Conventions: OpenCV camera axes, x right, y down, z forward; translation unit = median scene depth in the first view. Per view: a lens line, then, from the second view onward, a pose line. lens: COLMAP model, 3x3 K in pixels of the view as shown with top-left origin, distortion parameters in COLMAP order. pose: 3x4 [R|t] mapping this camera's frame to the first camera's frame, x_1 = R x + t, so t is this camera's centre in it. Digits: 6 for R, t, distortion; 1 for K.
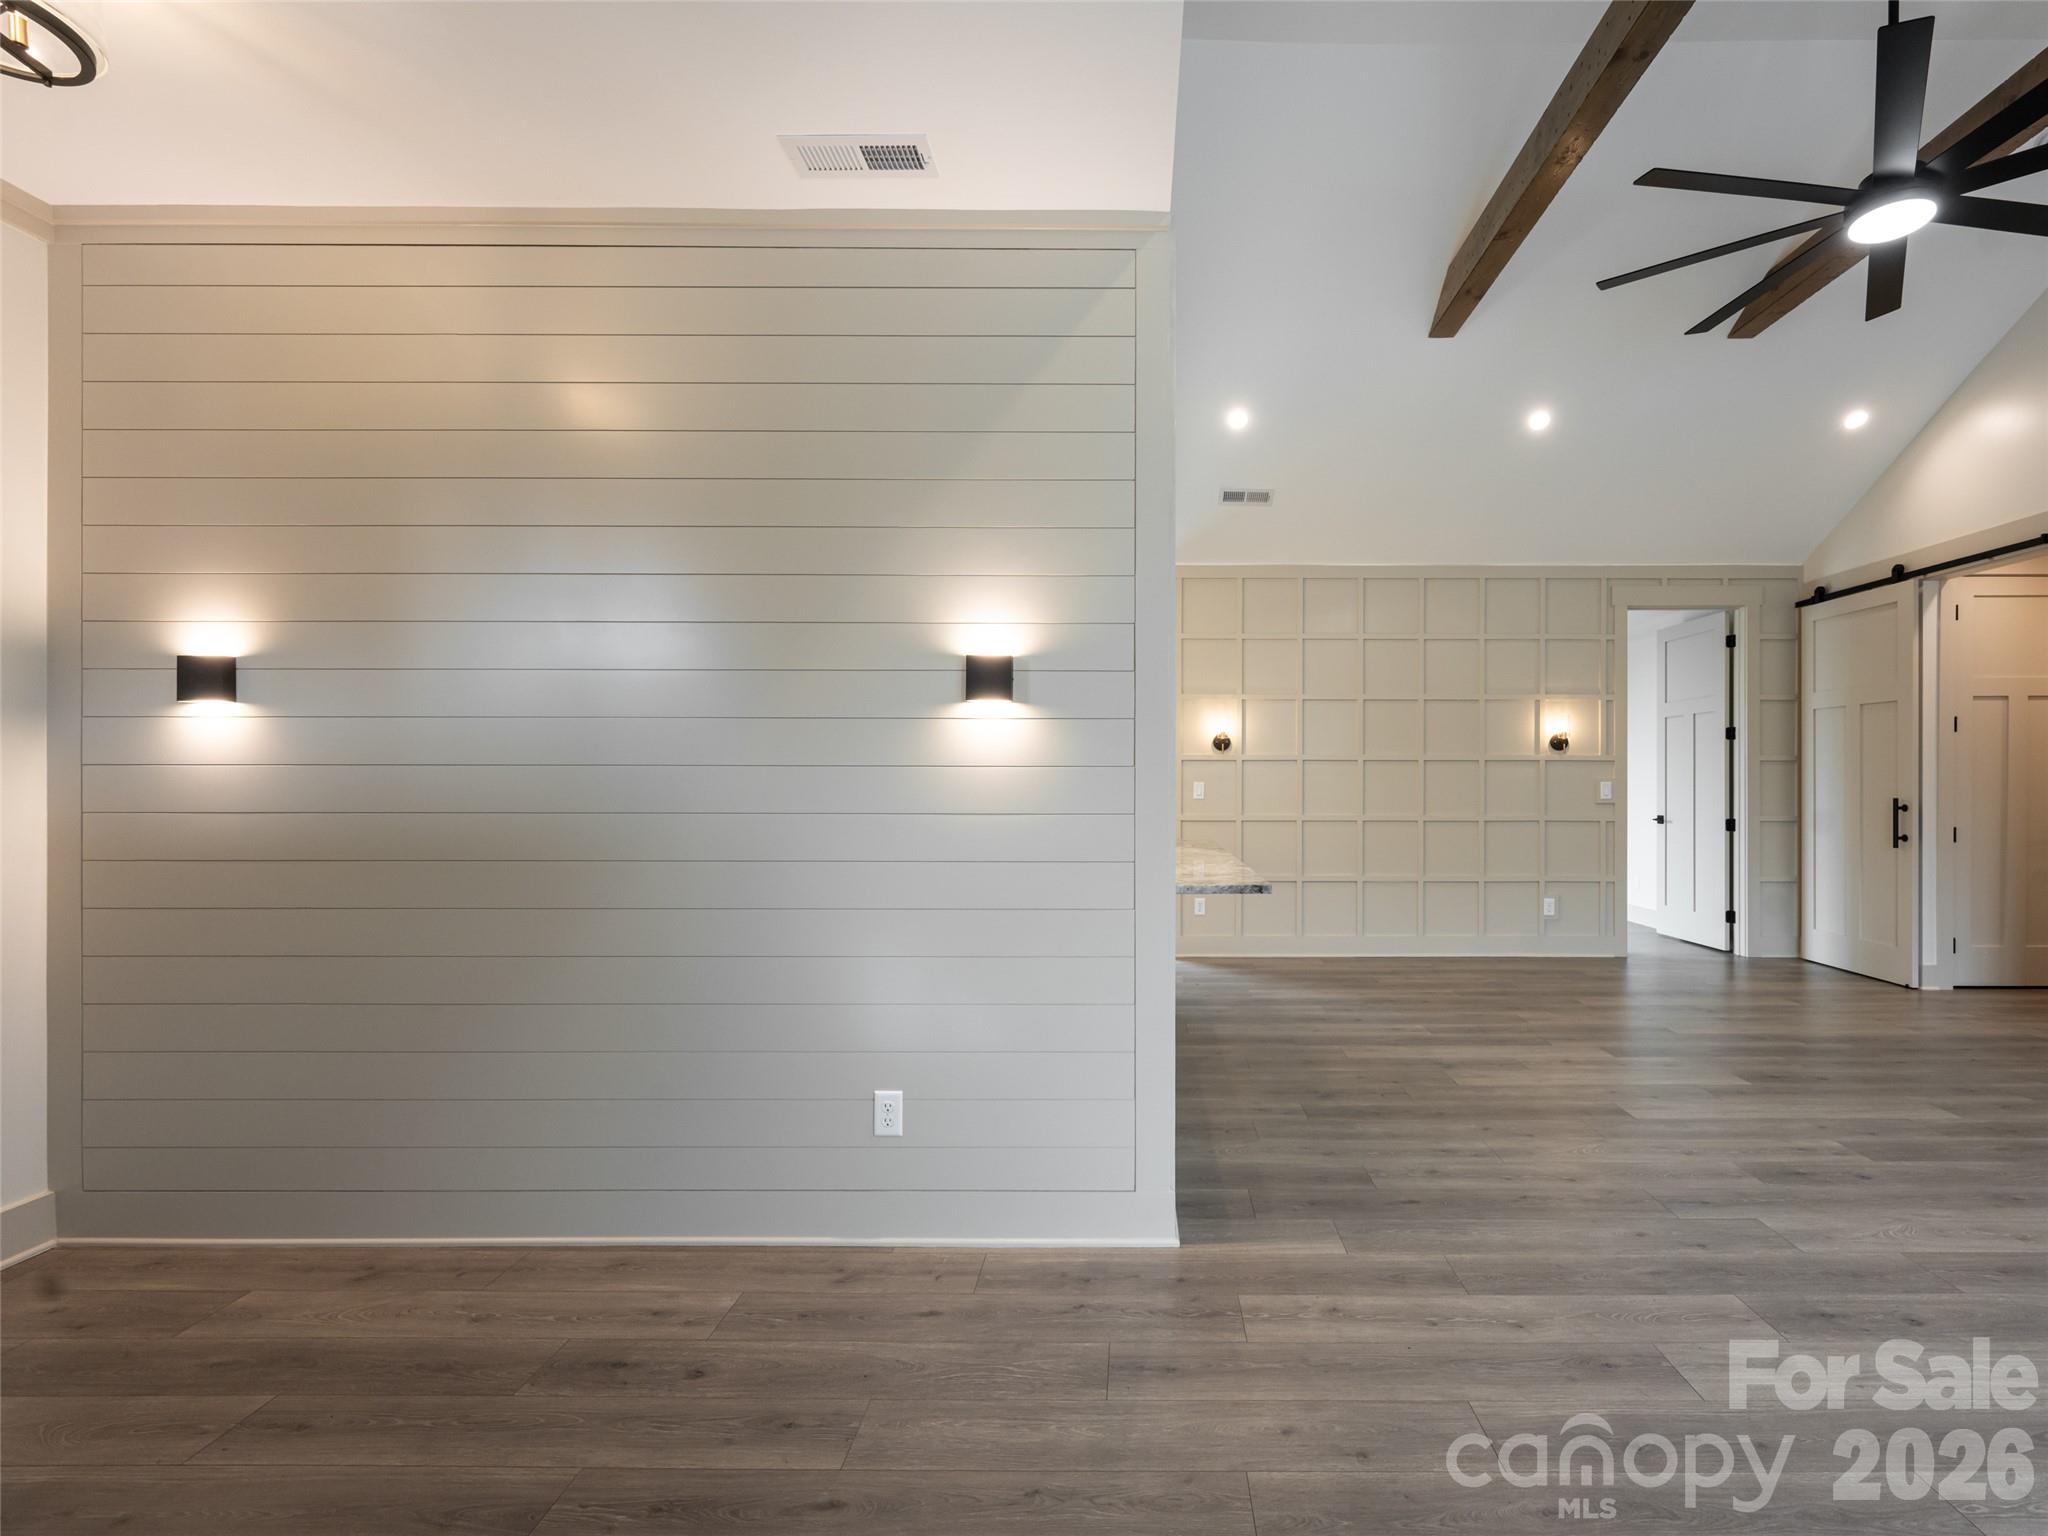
lens RADIAL K [[922.3, 0, 1132.7], [0, 922.3, 784.5], [0, 0, 1]] dist [0.002606, -0.001143]
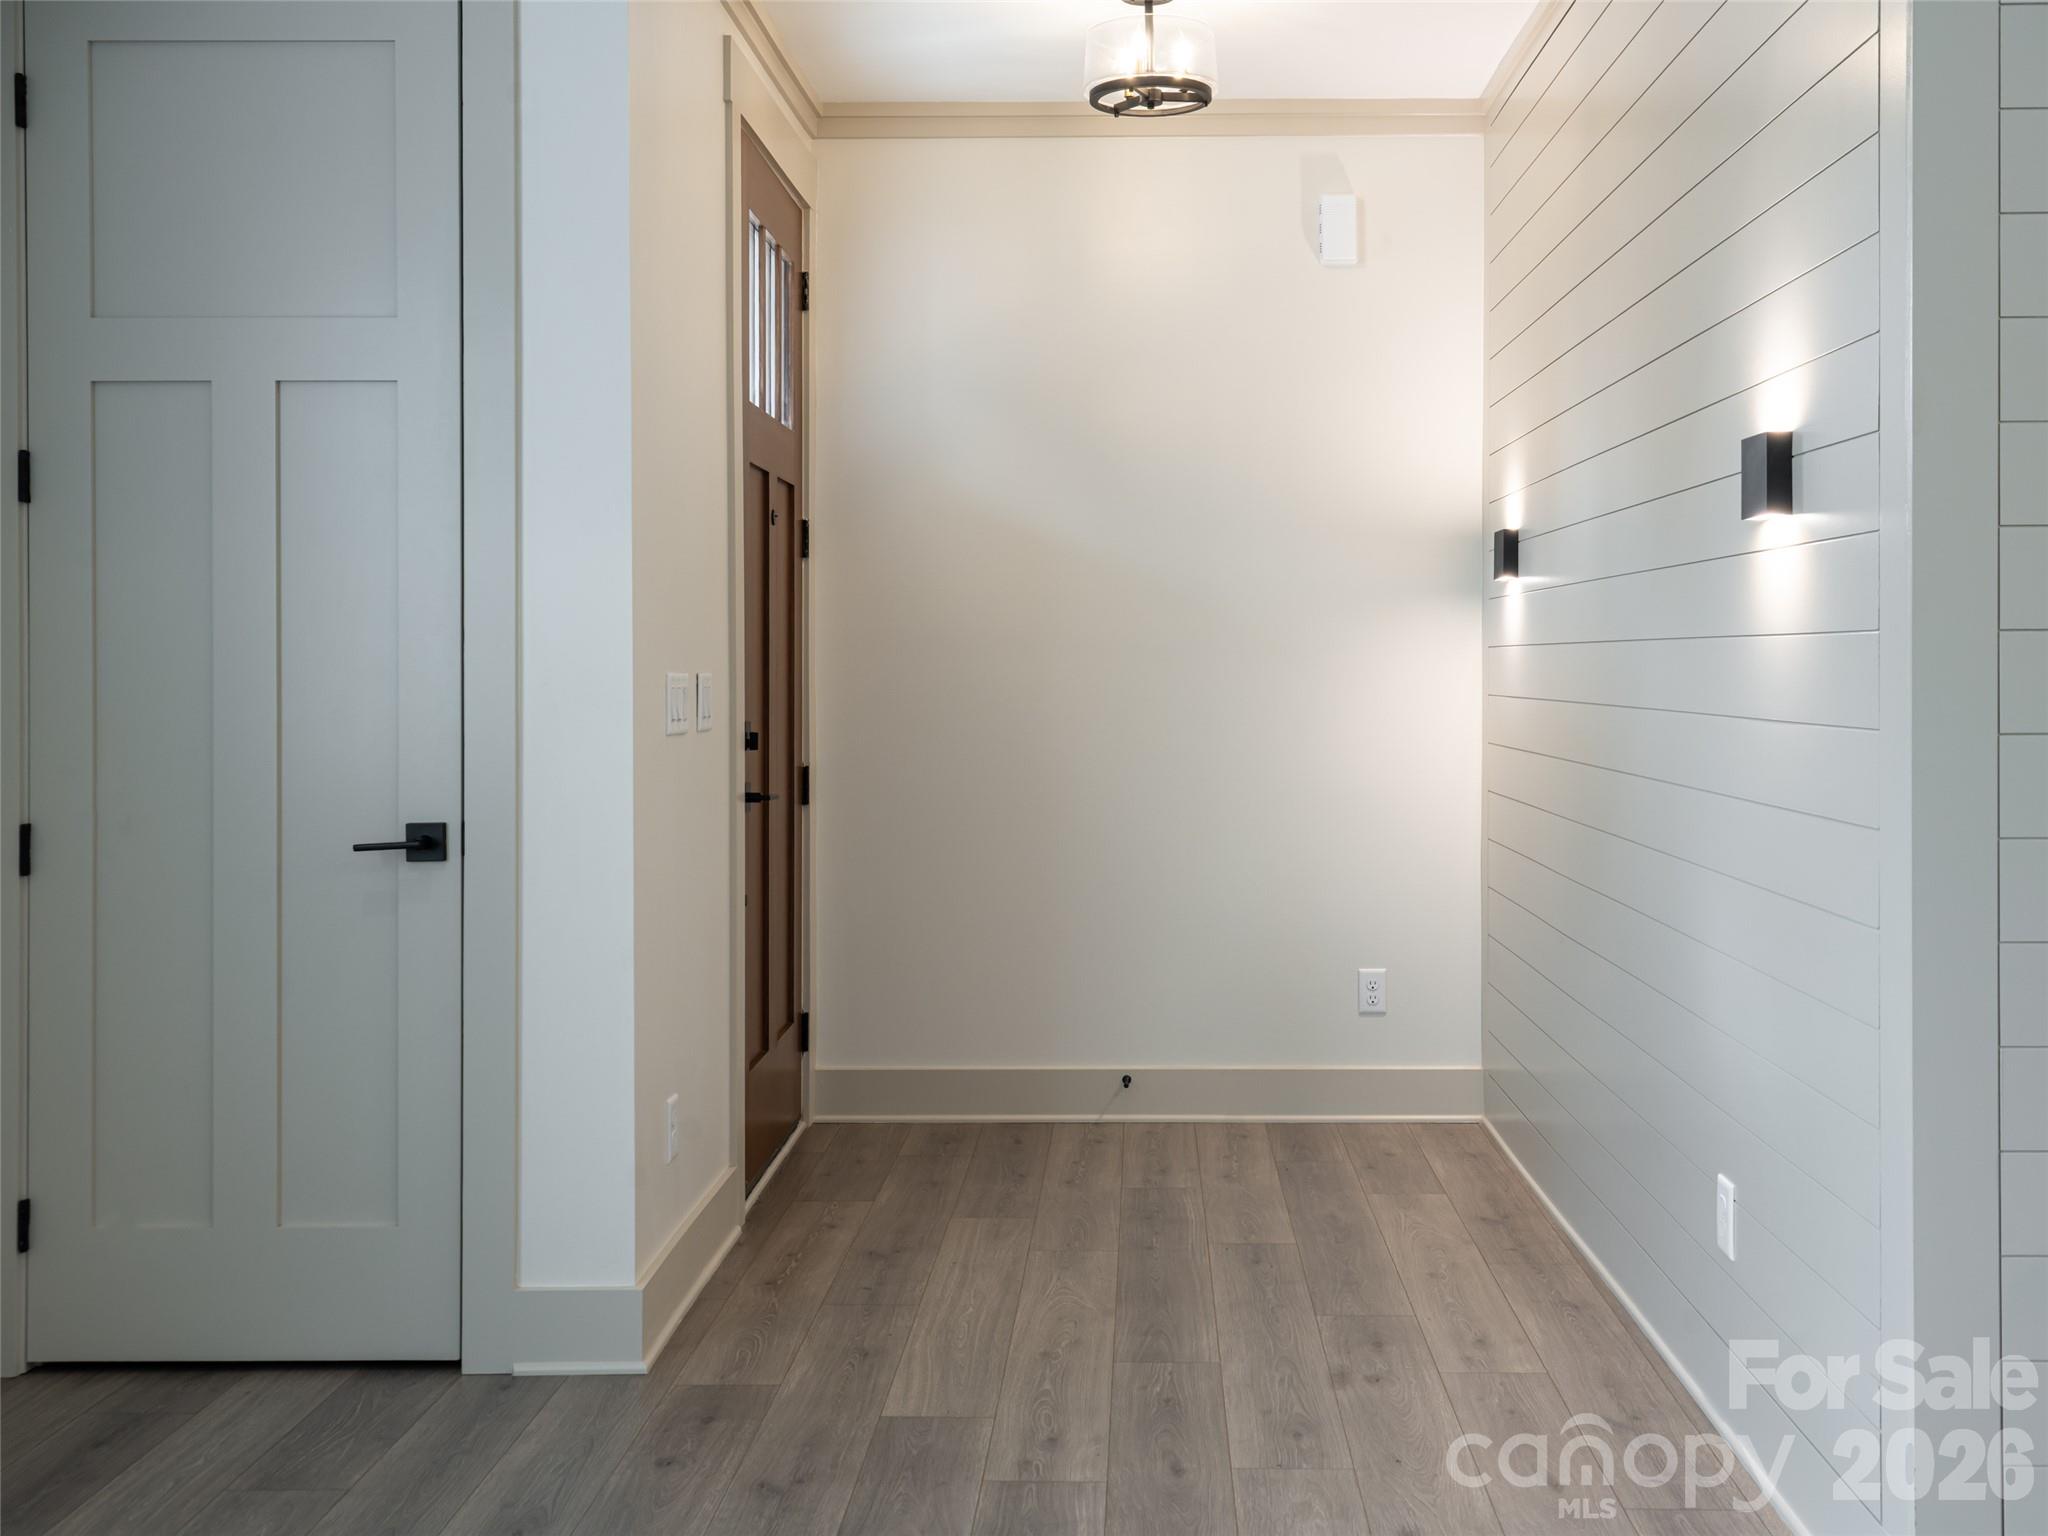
lens RADIAL K [[2046.8, 0, 1079.7], [0, 2046.8, 662.8], [0, 0, 1]] dist [-0.004179, 0.000000]
pose [[-0.032803, -0.001770, -0.999460, 0.744713], [0.000890, 0.999998, -0.001800, 0.000935], [0.999461, -0.000949, -0.032801, 0.436452]]
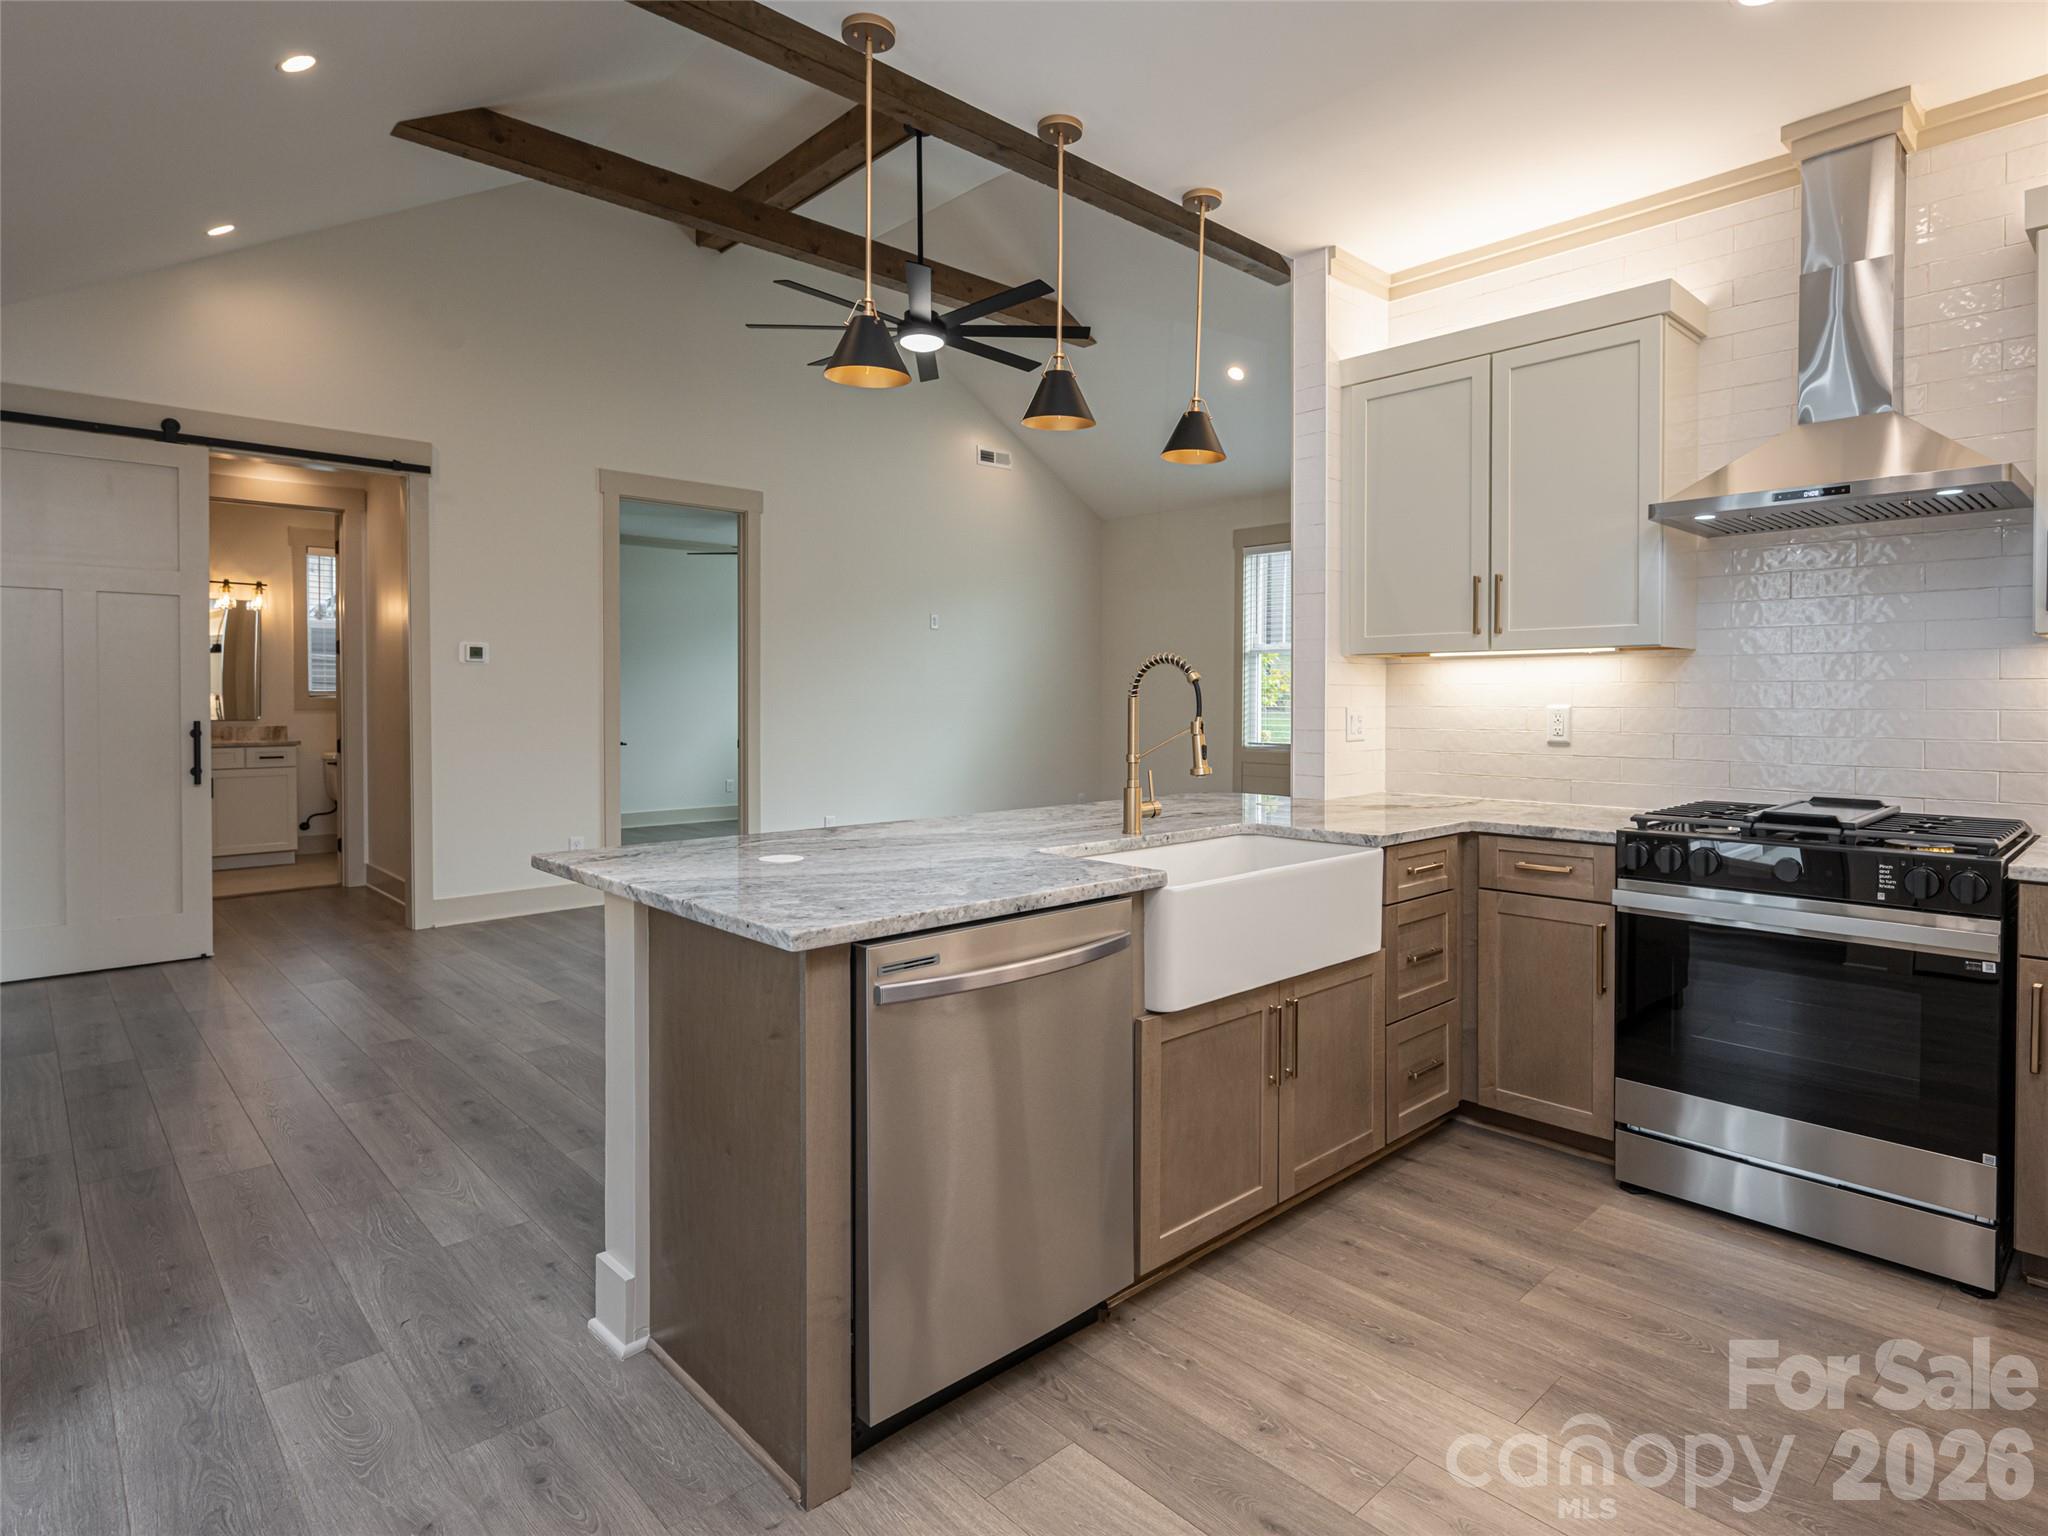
lens RADIAL K [[1114.4, 0, 1117.6], [0, 1114.4, 710.2], [0, 0, 1]] dist [-0.001991, 0.003862]
pose [[-0.713573, -0.006981, 0.700546, -0.605846], [0.003135, 0.999909, 0.013157, -0.007091], [-0.700574, 0.011585, -0.713486, 1.739216]]
